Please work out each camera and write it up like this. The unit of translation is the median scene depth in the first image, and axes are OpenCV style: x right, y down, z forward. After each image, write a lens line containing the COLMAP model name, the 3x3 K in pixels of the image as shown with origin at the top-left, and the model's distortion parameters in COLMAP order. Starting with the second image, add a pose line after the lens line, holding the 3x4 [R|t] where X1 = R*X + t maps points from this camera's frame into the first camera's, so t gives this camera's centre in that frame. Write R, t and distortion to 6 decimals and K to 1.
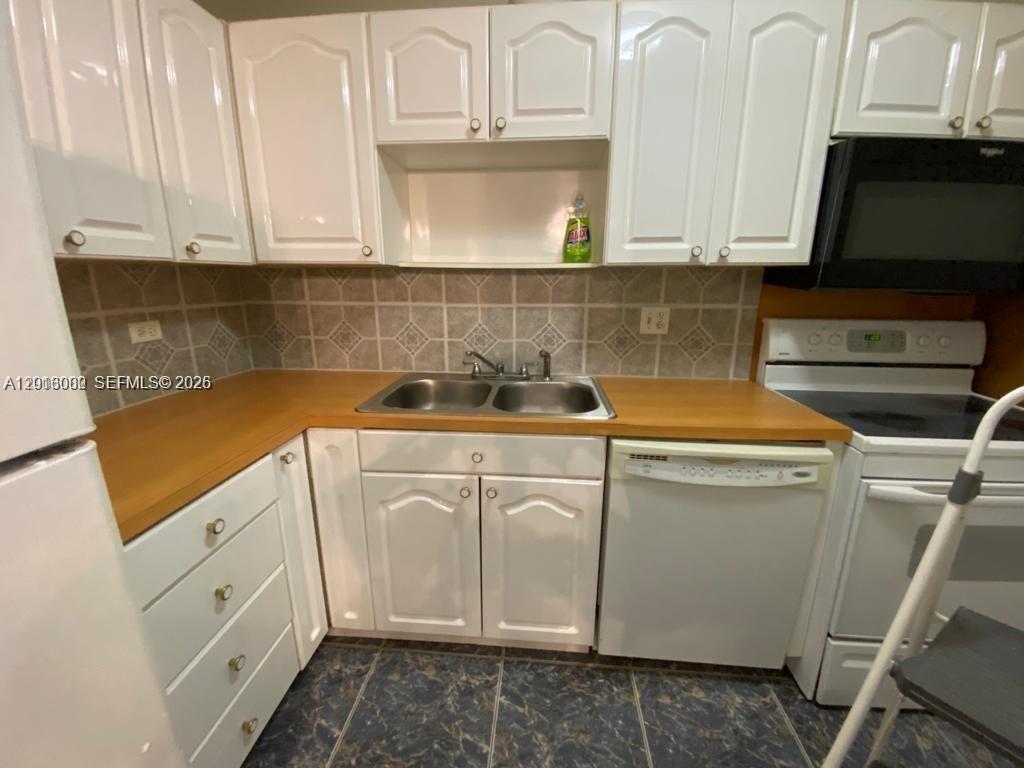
lens RADIAL K [[404.6, 0, 513.1], [0, 404.6, 379.1], [0, 0, 1]] dist [-0.005544, -0.000690]
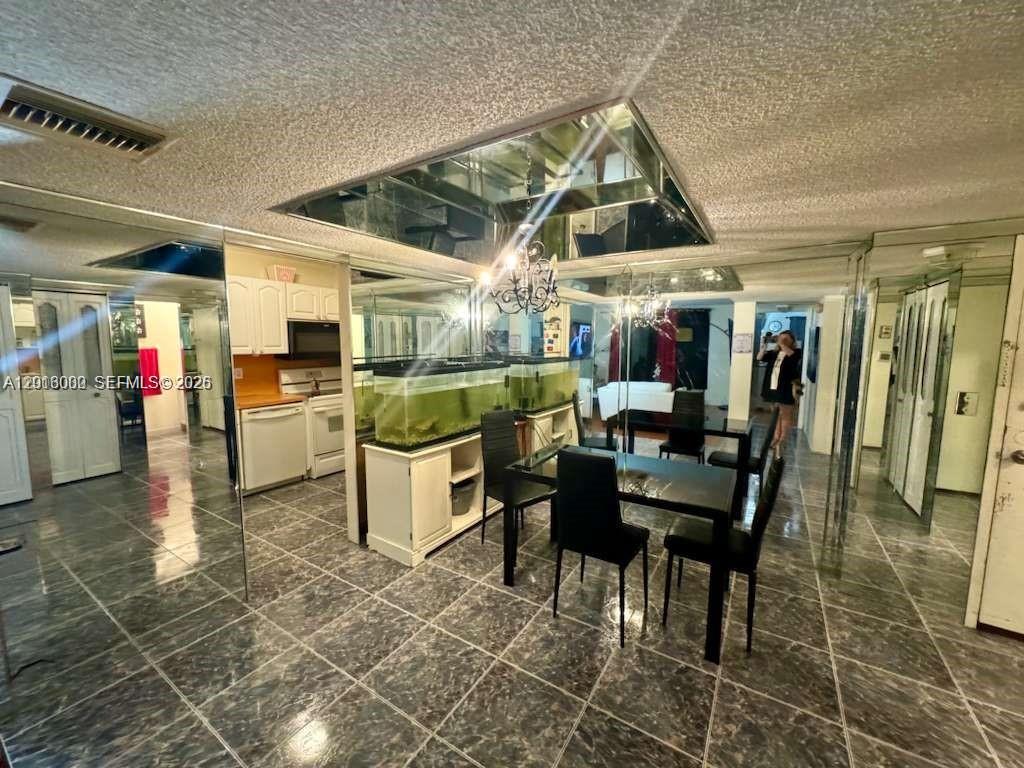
lens RADIAL K [[404.6, 0, 516.9], [0, 404.6, 381.0], [0, 0, 1]] dist [-0.005544, -0.000690]
pose [[0.448416, -0.094075, 0.888861, -1.432153], [0.210816, 0.977521, -0.002895, 0.355908], [-0.868608, 0.188684, 0.458169, -2.158523]]
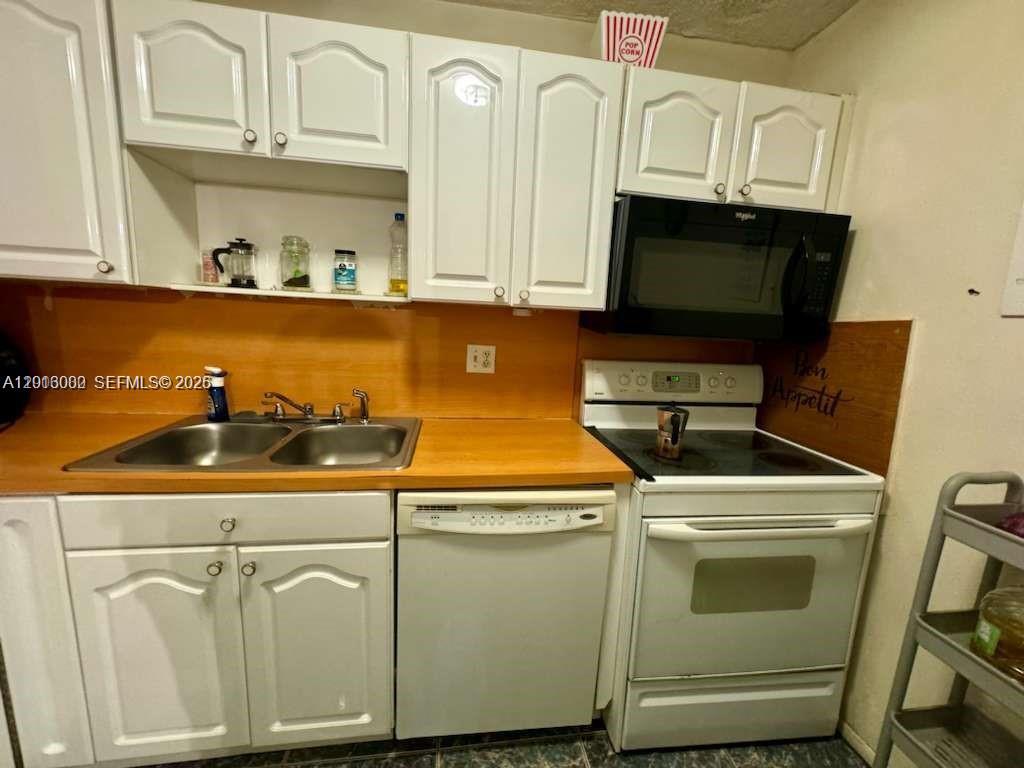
lens RADIAL K [[404.6, 0, 515.0], [0, 404.6, 383.9], [0, 0, 1]] dist [-0.005544, -0.000690]
pose [[0.973910, 0.005974, 0.226855, 0.266695], [0.011664, 0.997014, -0.076334, -0.012994], [-0.226634, 0.076988, 0.970932, 0.049173]]
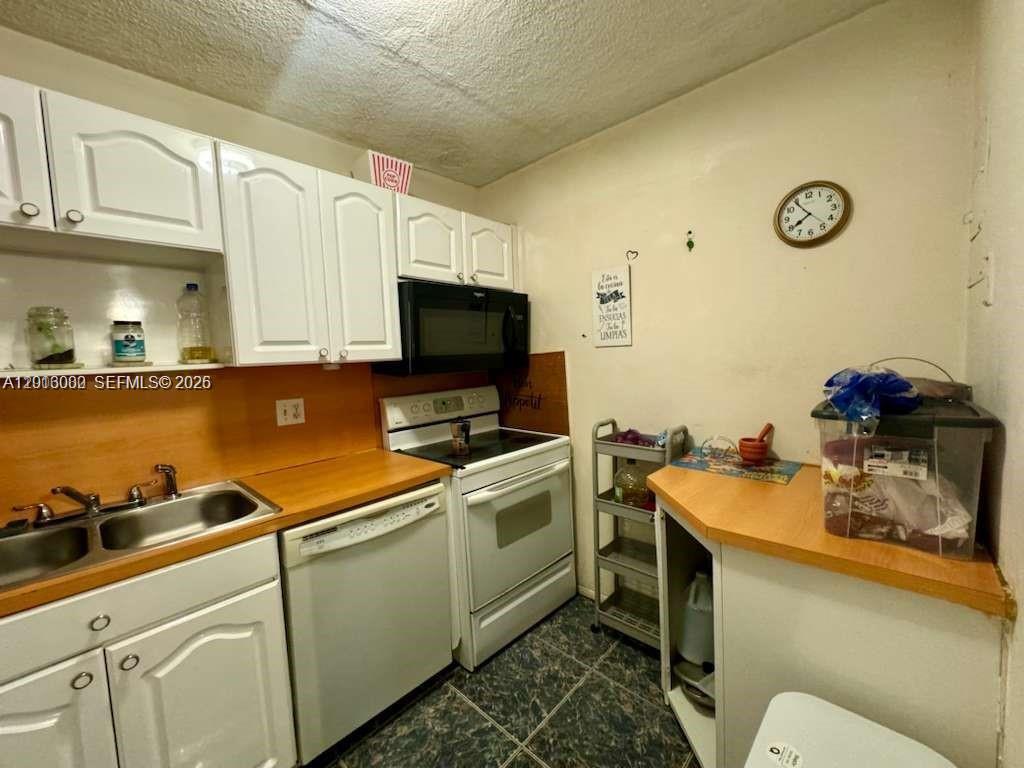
lens RADIAL K [[404.6, 0, 511.2], [0, 404.6, 383.6], [0, 0, 1]] dist [-0.005544, -0.000690]
pose [[0.619991, -0.085445, 0.779942, -0.146458], [0.233202, 0.969198, -0.079199, 0.003362], [-0.749151, 0.230987, 0.620820, -0.149782]]
